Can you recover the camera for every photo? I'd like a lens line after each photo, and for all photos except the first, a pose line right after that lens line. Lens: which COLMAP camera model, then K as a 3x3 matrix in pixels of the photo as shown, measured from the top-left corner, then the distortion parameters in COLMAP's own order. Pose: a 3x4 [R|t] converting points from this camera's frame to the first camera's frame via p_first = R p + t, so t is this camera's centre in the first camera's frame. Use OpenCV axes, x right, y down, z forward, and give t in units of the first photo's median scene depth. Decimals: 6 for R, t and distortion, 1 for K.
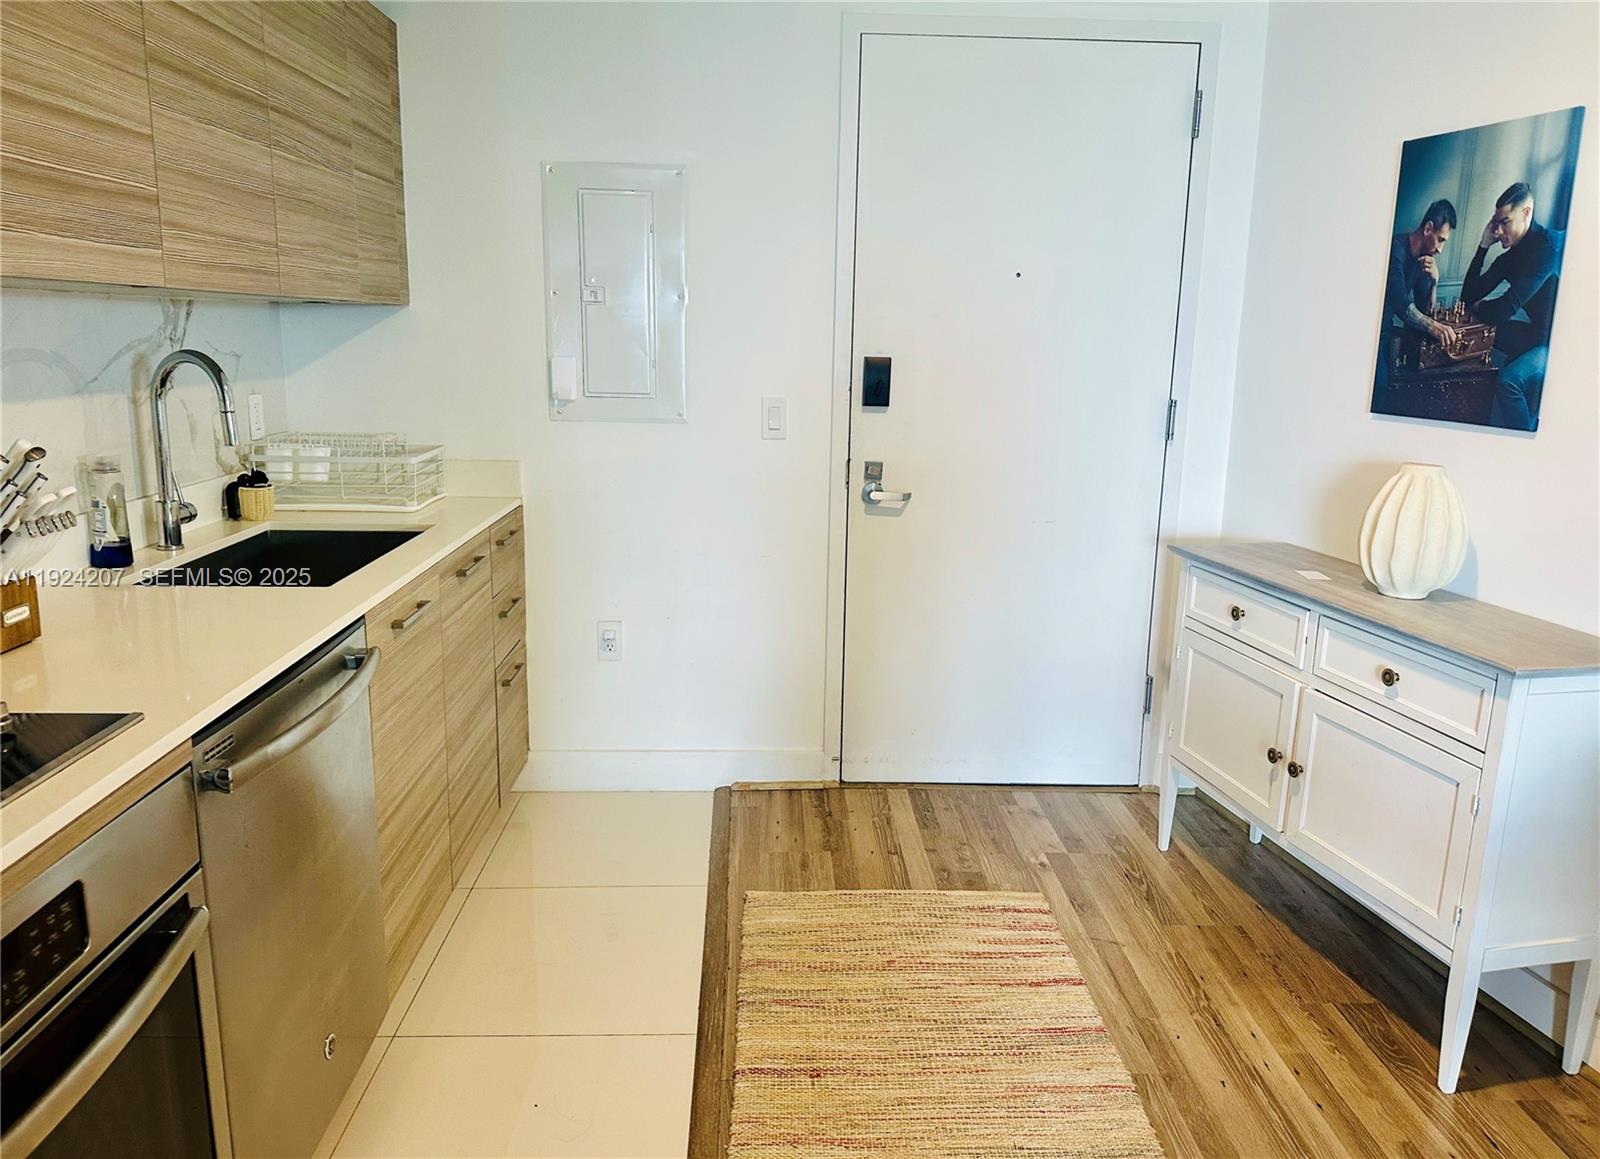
lens RADIAL K [[1136.6, 0, 800.0], [0, 1136.6, 579.5], [0, 0, 1]] dist [-0.004720, -0.004693]
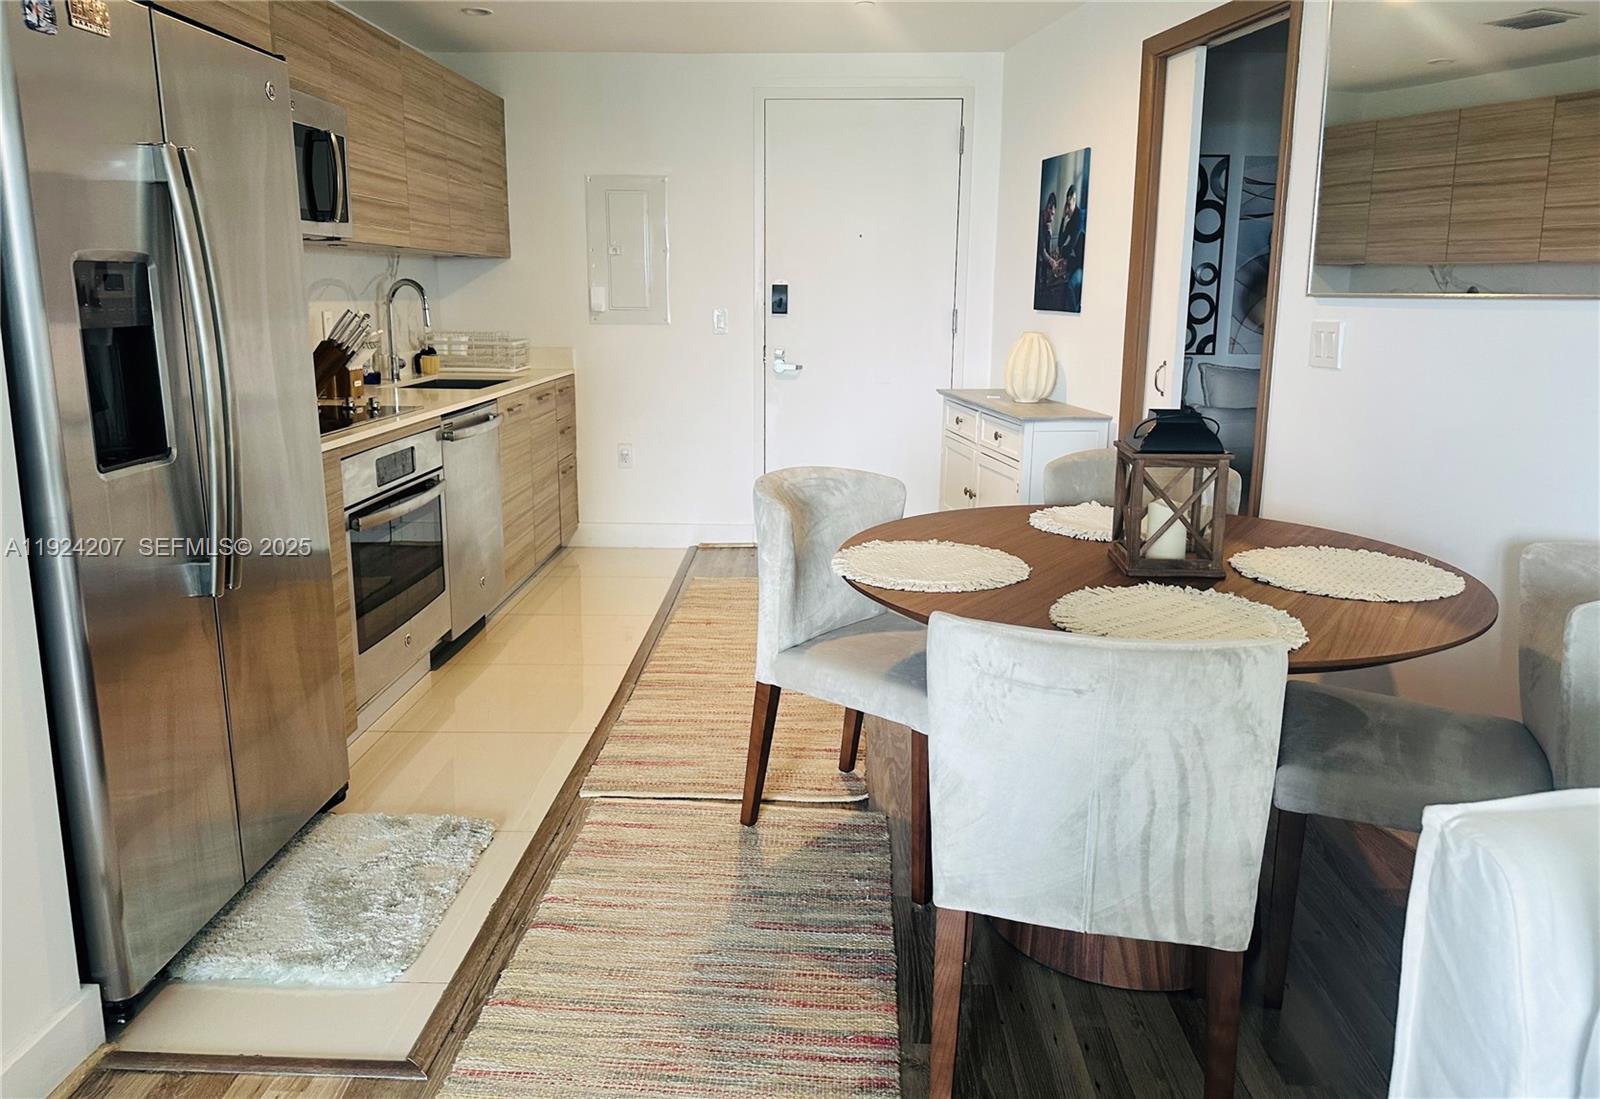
lens RADIAL K [[1166.0, 0, 800.0], [0, 1166.0, 549.5], [0, 0, 1]] dist [0.023208, 0.001552]
pose [[0.997726, 0.003790, -0.067300, 0.265015], [-0.003671, 0.999991, 0.001898, 0.239826], [0.067307, -0.001646, 0.997731, -0.907664]]
